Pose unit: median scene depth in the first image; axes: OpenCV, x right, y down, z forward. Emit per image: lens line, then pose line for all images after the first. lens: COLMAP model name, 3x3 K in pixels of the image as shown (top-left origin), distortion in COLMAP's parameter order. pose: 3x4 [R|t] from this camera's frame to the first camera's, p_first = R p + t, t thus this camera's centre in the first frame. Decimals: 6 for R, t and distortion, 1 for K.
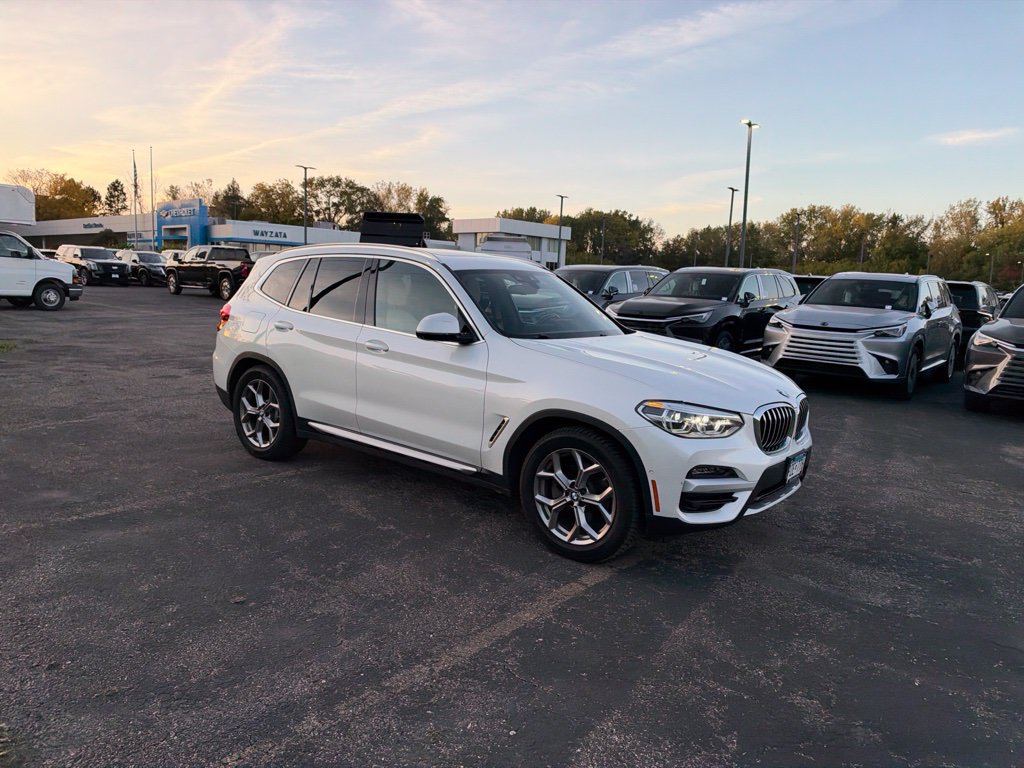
lens RADIAL K [[733.8, 0, 513.3], [0, 733.8, 385.3], [0, 0, 1]] dist [0.061248, -0.121986]
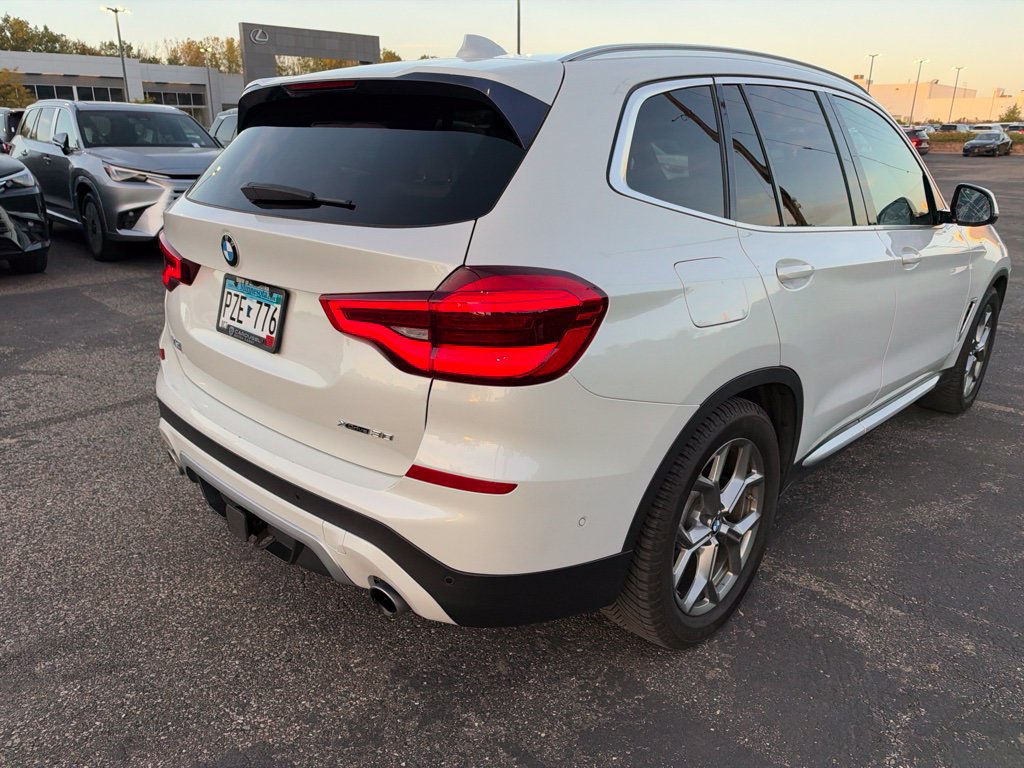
lens RADIAL K [[746.7, 0, 504.7], [0, 746.7, 381.2], [0, 0, 1]] dist [-0.002164, -0.012895]
pose [[0.102197, -0.343971, 0.933402, -0.446063], [0.131172, 0.934781, 0.330118, -0.110767], [-0.986078, 0.088699, 0.140651, 0.689180]]
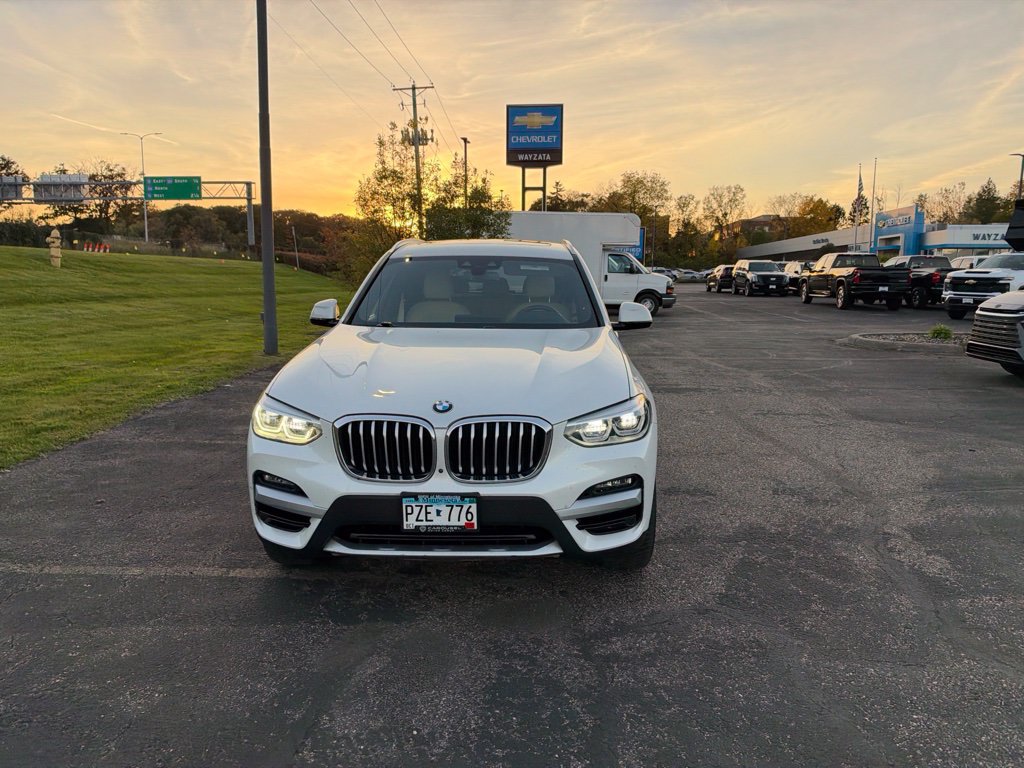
lens RADIAL K [[733.8, 0, 513.3], [0, 733.8, 385.3], [0, 0, 1]] dist [0.061248, -0.121986]
pose [[0.592573, 0.083303, -0.801197, 0.458643], [-0.096710, 0.994801, 0.031905, -0.018196], [0.799690, 0.058578, 0.597549, 0.299749]]
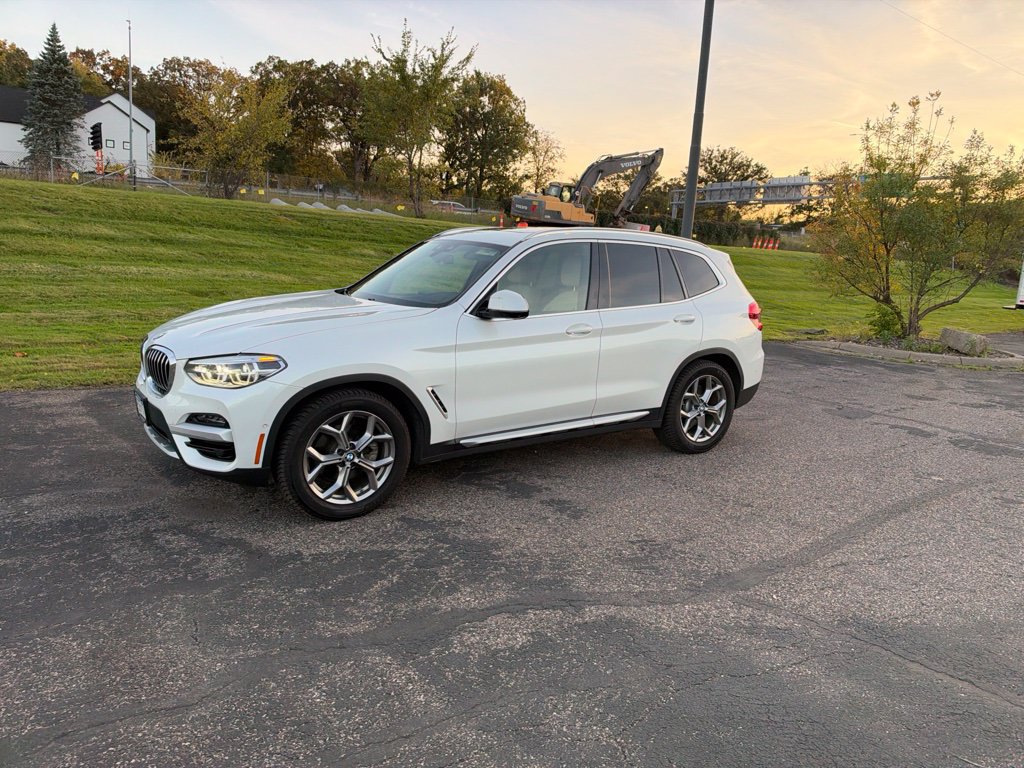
lens RADIAL K [[734.4, 0, 511.6], [0, 734.4, 378.7], [0, 0, 1]] dist [0.005769, -0.016812]
pose [[-0.272552, 0.111914, -0.955610, 0.573378], [-0.200588, 0.964778, 0.170198, -0.096979], [0.940999, 0.238072, -0.240504, 0.815906]]
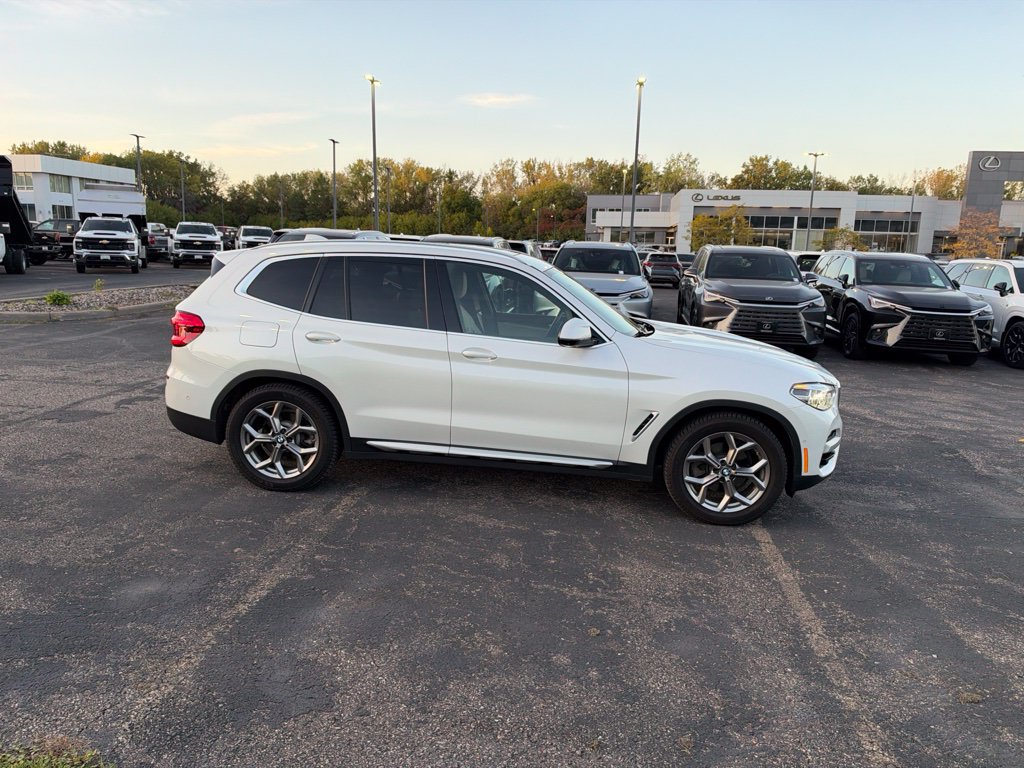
lens RADIAL K [[732.1, 0, 514.1], [0, 732.1, 391.8], [0, 0, 1]] dist [0.058039, -0.102319]
pose [[0.844523, -0.117137, 0.522552, -0.363406], [0.077040, 0.992209, 0.097910, -0.052613], [-0.529950, -0.042430, 0.846967, 0.088247]]
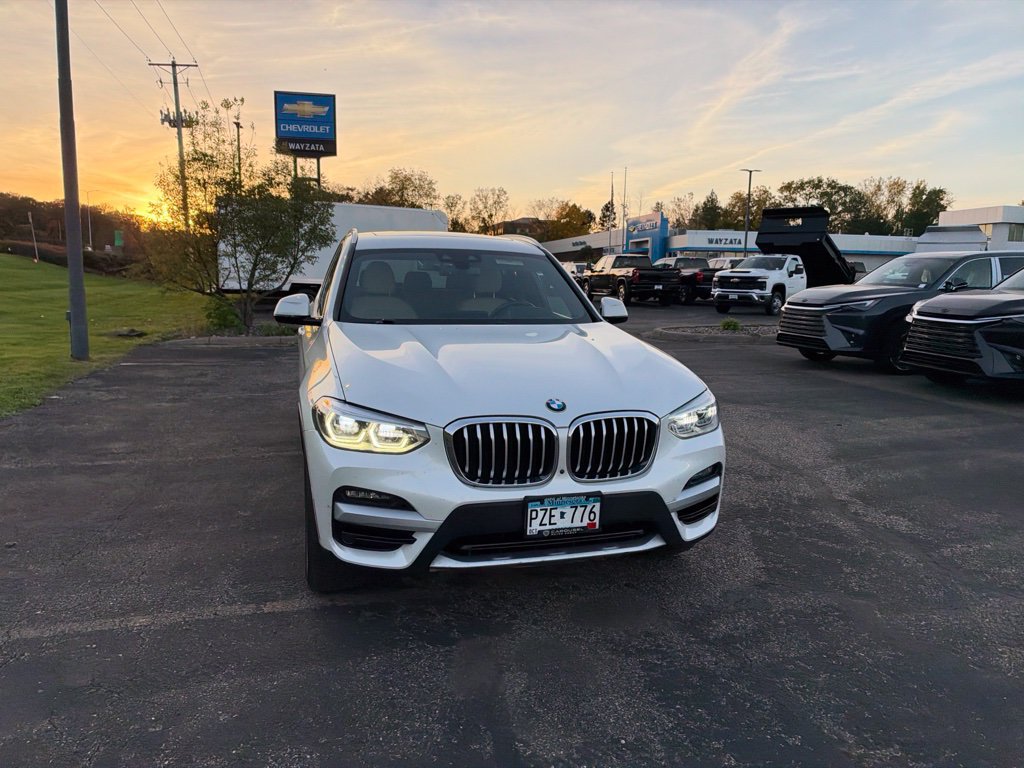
lens RADIAL K [[735.2, 0, 513.6], [0, 735.2, 386.5], [0, 0, 1]] dist [0.038396, -0.069367]
pose [[0.810630, 0.060845, -0.582389, 0.343898], [-0.066099, 0.997738, 0.012235, -0.005408], [0.581816, 0.028577, 0.812818, 0.201562]]
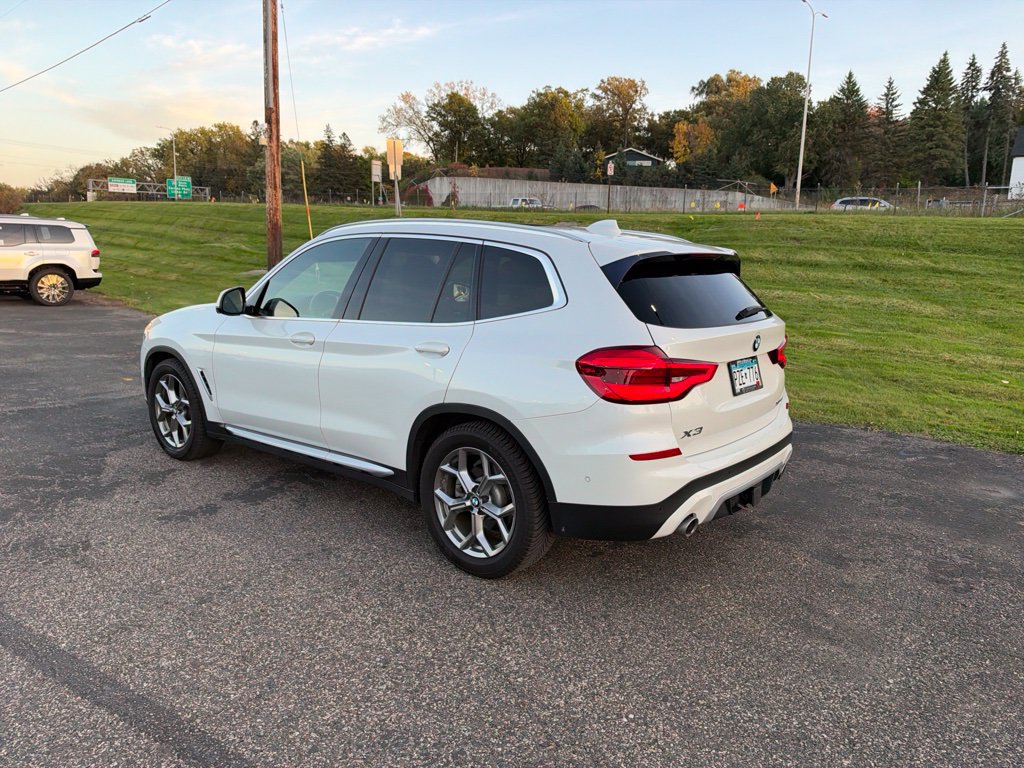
lens RADIAL K [[735.0, 0, 514.3], [0, 735.0, 378.9], [0, 0, 1]] dist [-0.000657, -0.012320]
pose [[-0.997743, -0.065783, -0.013479, -0.112990], [-0.066630, 0.944939, 0.320392, -0.186296], [-0.008340, 0.320567, -0.947189, 1.182331]]
